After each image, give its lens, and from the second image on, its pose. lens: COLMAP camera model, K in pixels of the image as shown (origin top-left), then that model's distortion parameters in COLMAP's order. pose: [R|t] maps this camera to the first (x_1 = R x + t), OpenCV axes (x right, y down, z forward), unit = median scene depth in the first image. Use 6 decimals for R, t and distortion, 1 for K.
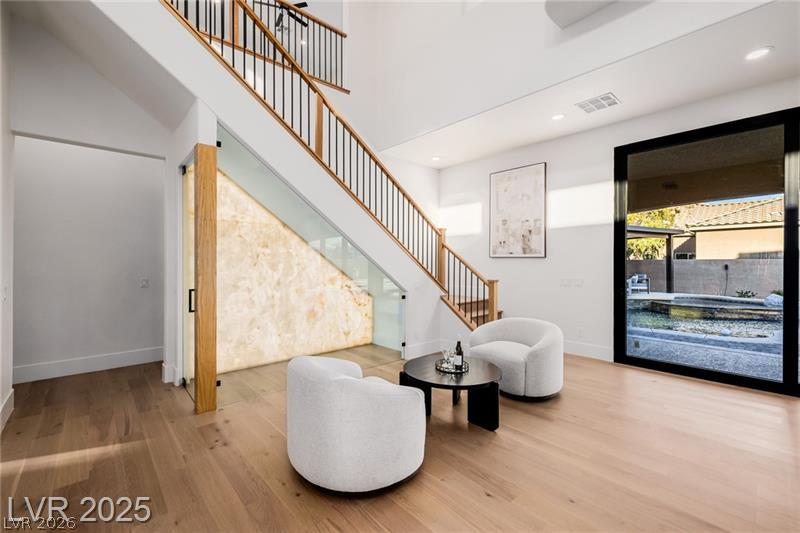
lens RADIAL K [[338.8, 0, 395.3], [0, 338.8, 262.5], [0, 0, 1]] dist [0.000659, 0.000398]
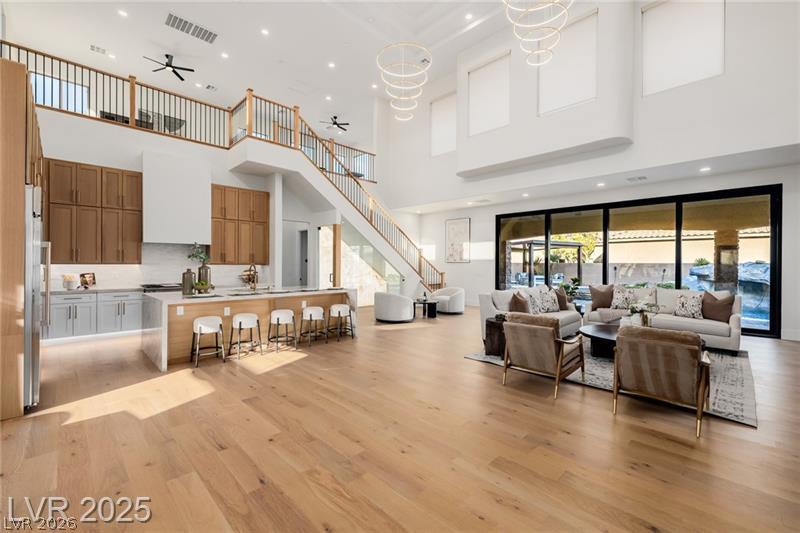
lens RADIAL K [[338.8, 0, 395.3], [0, 338.8, 262.5], [0, 0, 1]] dist [0.000659, 0.000398]
pose [[0.999194, 0.004508, 0.039894, -0.118604], [-0.004309, 0.999978, -0.005078, -0.002749], [-0.039916, 0.004902, 0.999191, -1.231305]]
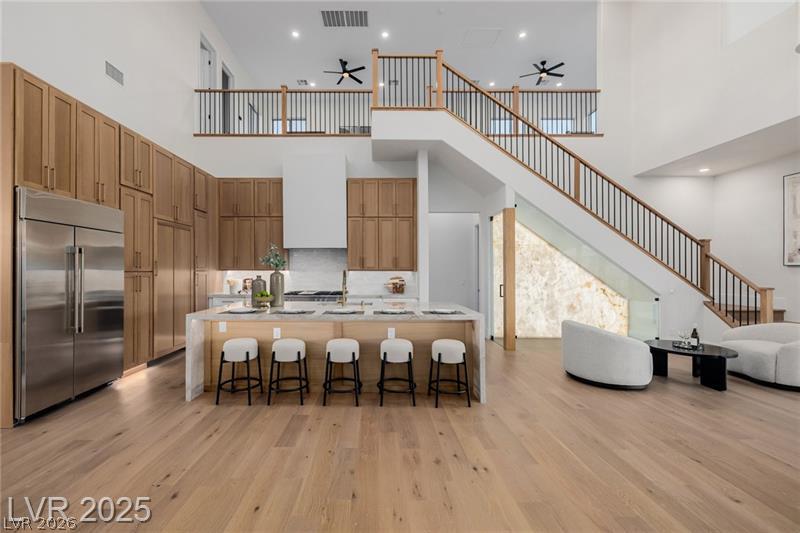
lens RADIAL K [[347.5, 0, 374.4], [0, 347.5, 265.4], [0, 0, 1]] dist [0.002997, 0.000565]
pose [[0.738378, -0.007241, -0.674348, 0.118953], [-0.002004, 0.999914, -0.012931, -0.000636], [0.674384, 0.010900, 0.738301, -0.591840]]
